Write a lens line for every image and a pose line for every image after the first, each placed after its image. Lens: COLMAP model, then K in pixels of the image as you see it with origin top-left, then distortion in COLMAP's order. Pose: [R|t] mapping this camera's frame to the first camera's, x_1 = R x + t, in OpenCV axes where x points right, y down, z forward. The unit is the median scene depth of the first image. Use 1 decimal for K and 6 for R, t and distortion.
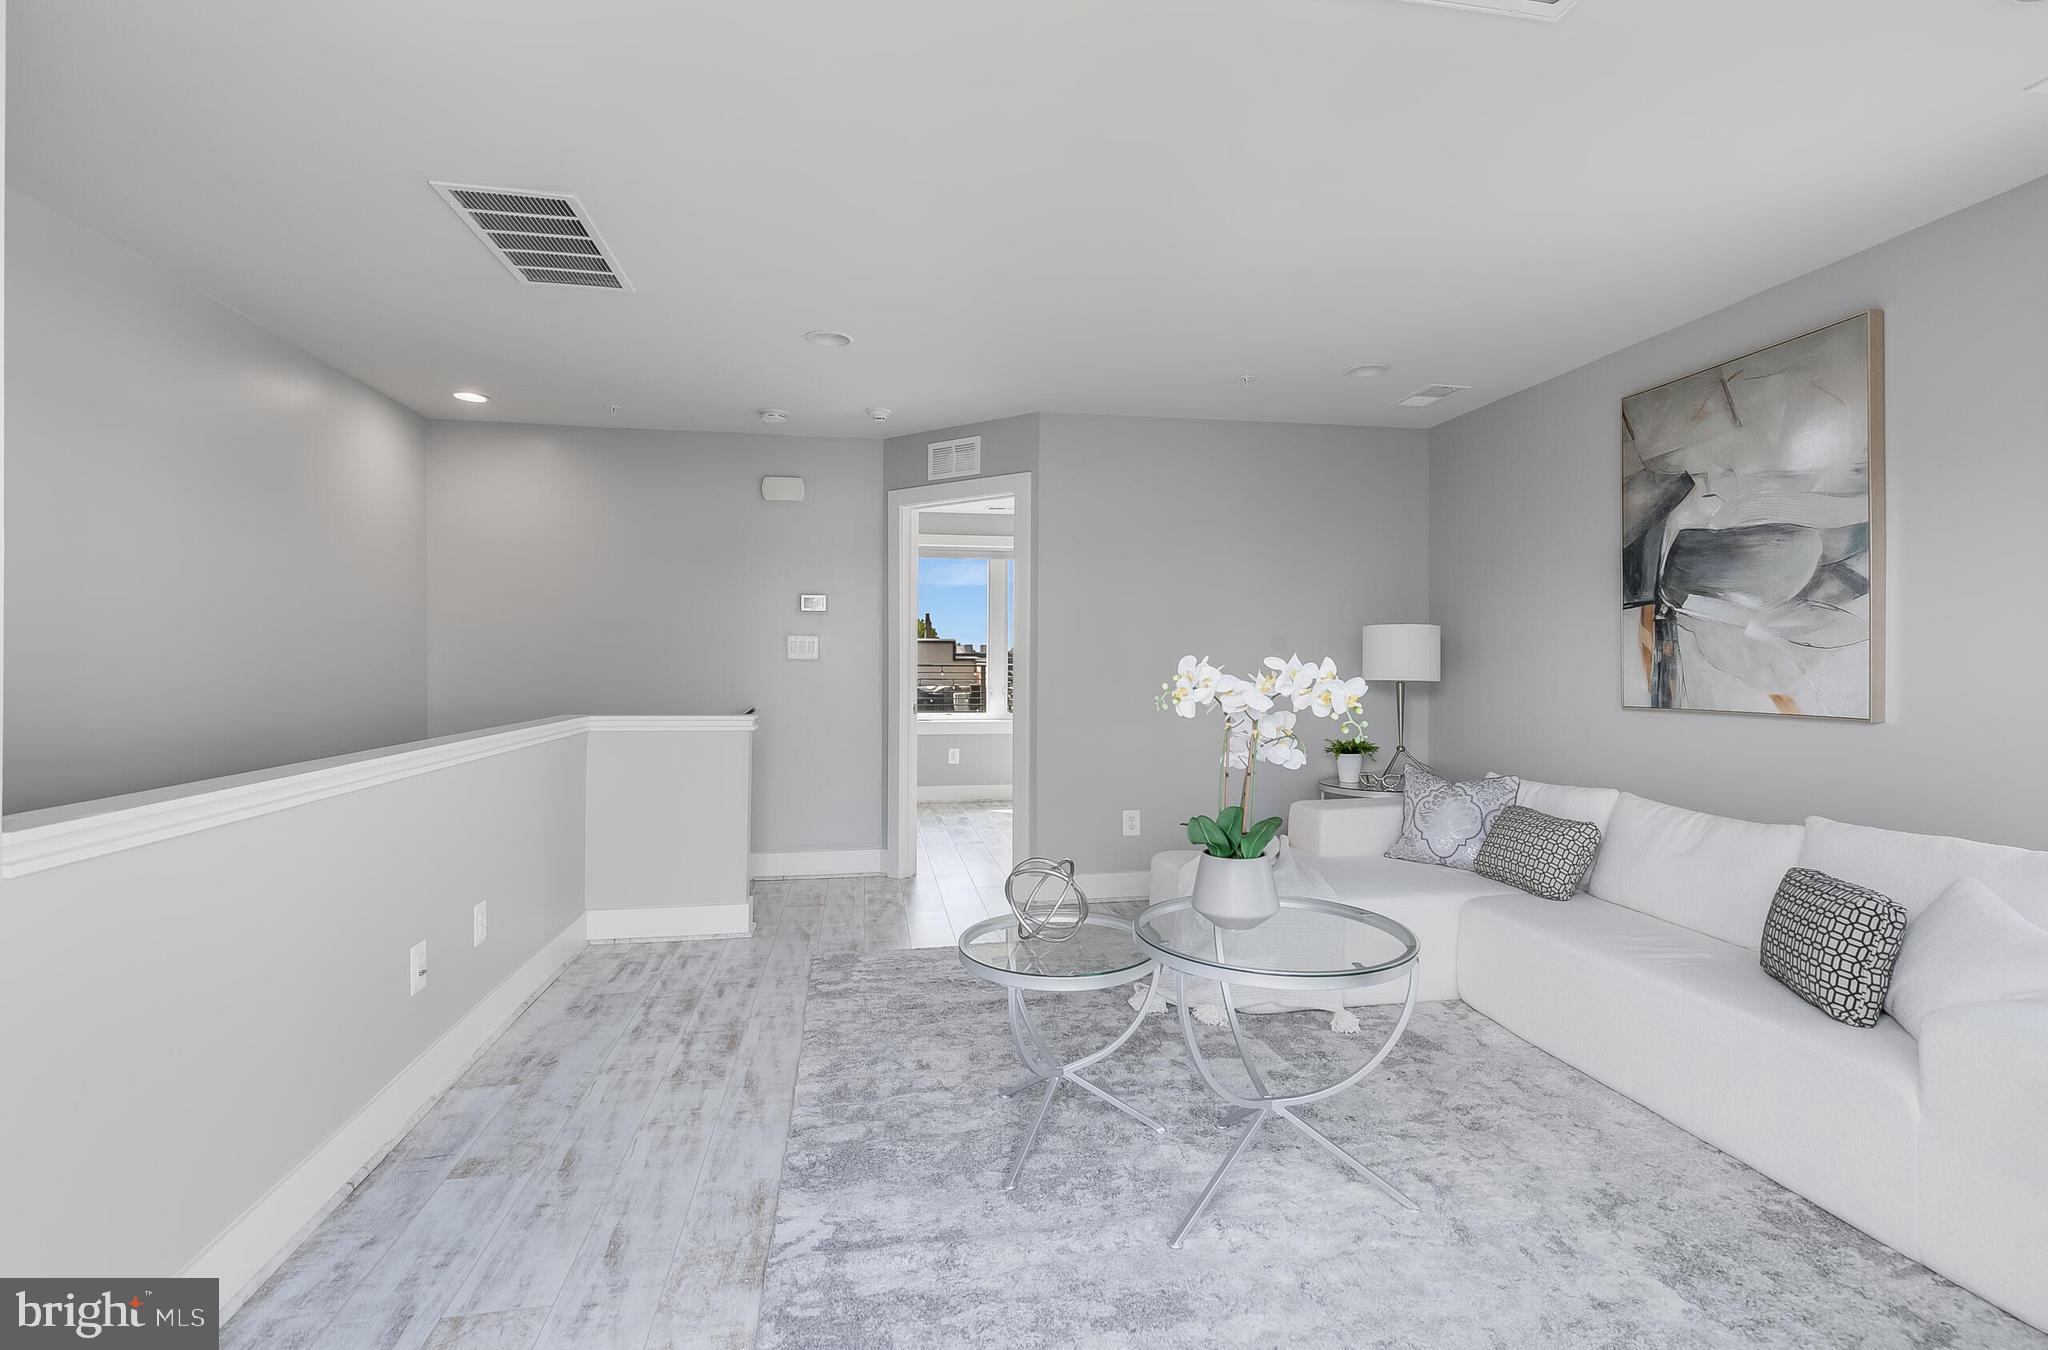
lens RADIAL K [[932.0, 0, 1028.1], [0, 932.0, 663.1], [0, 0, 1]] dist [0.002899, 0.000190]
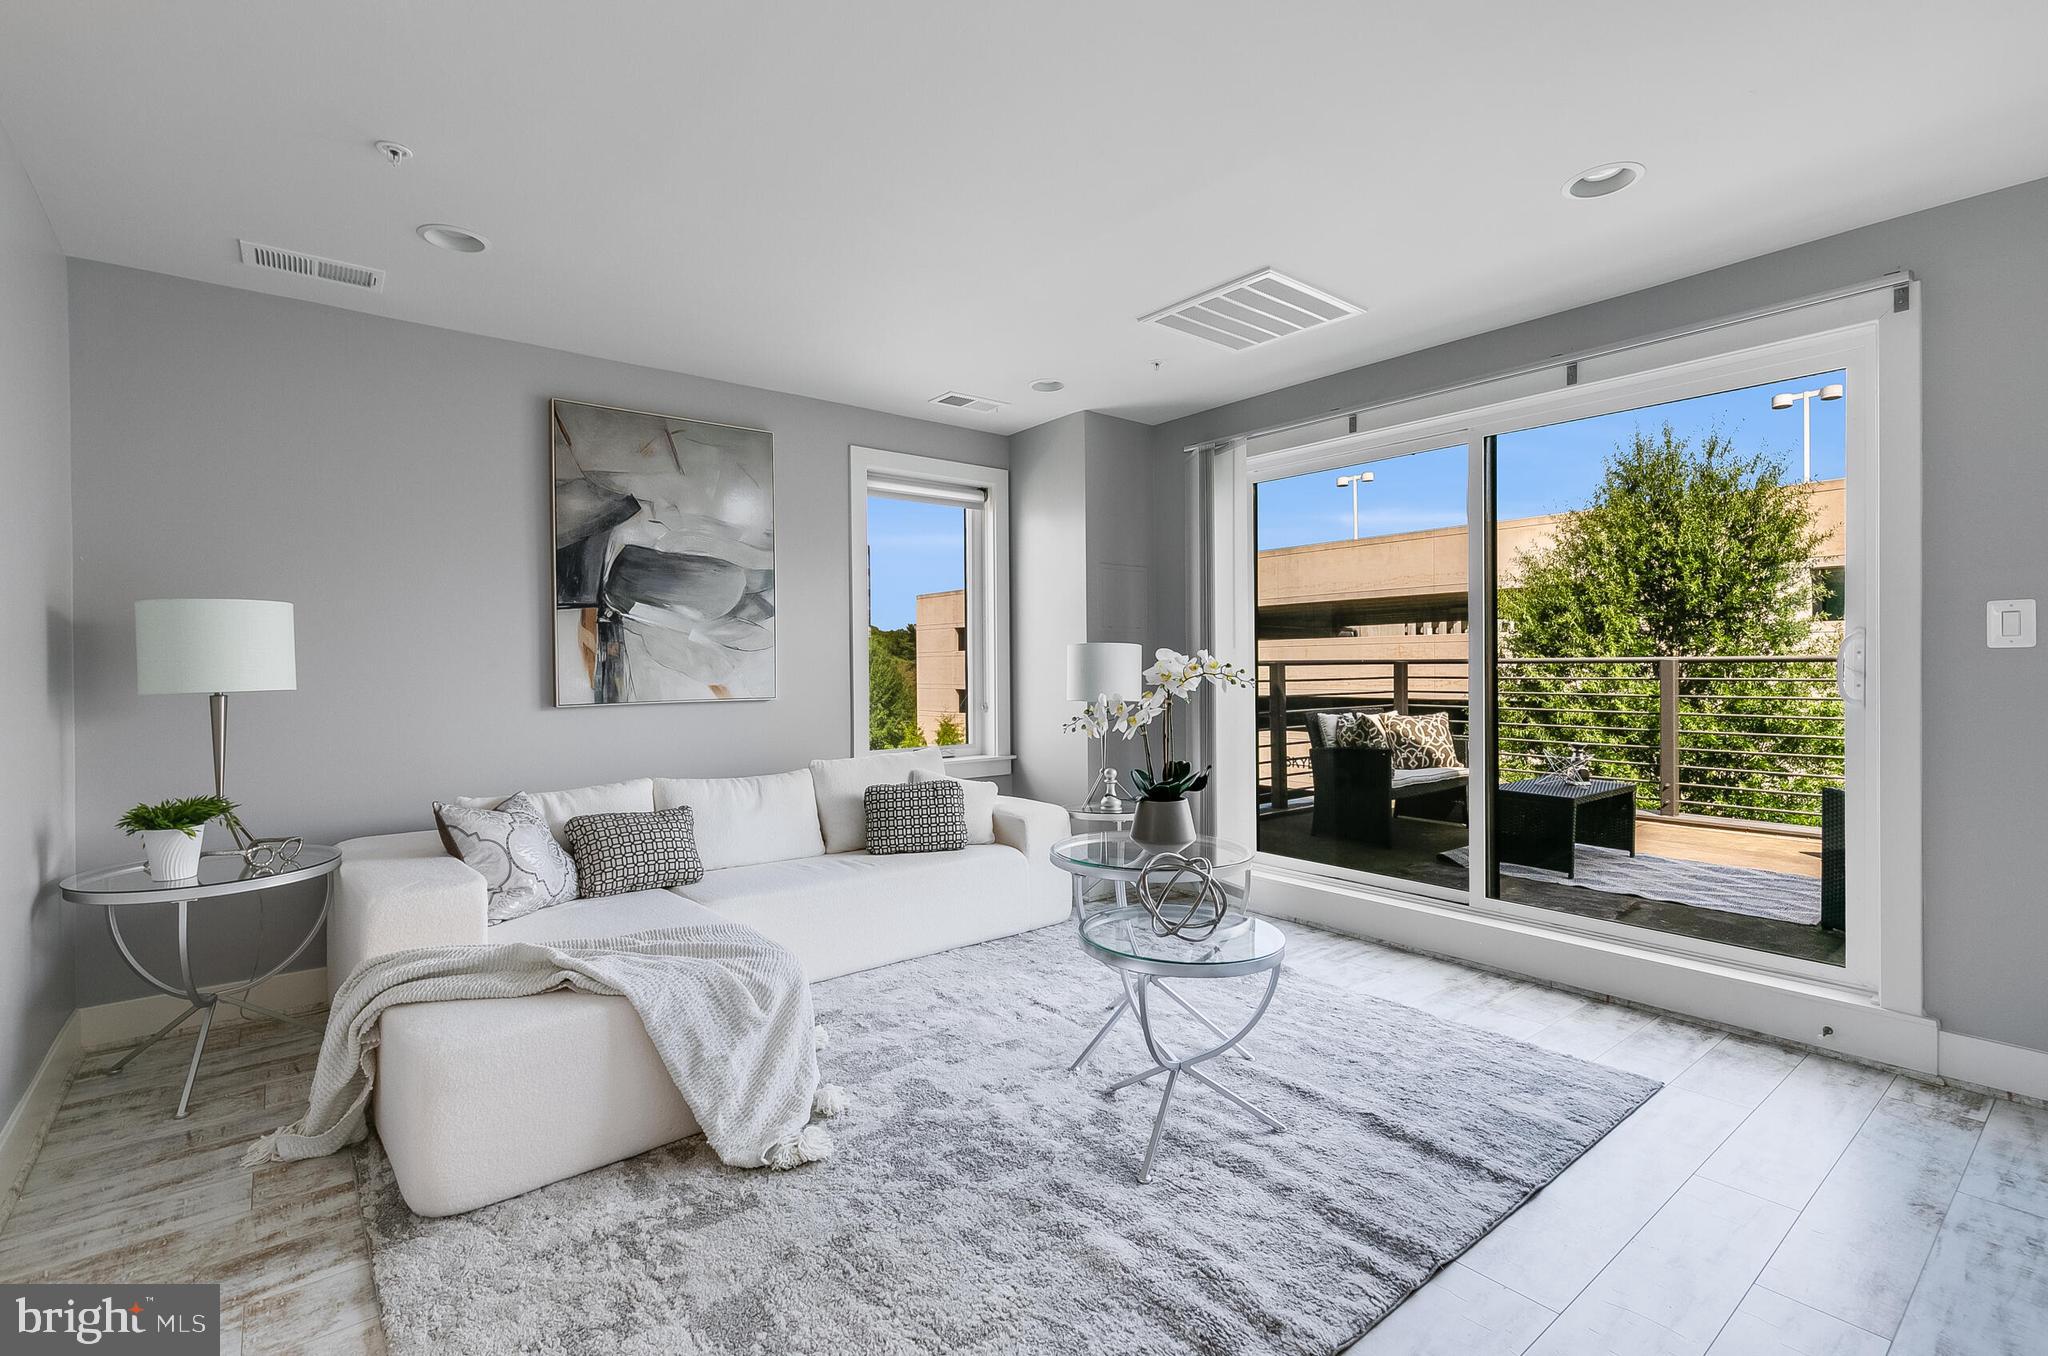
lens RADIAL K [[932.0, 0, 1024.2], [0, 932.0, 674.2], [0, 0, 1]] dist [0.002899, 0.000190]
pose [[-0.486330, -0.005323, 0.873759, -0.533912], [0.009349, 0.999893, 0.011295, 0.006328], [-0.873725, 0.013662, -0.486228, 1.150006]]
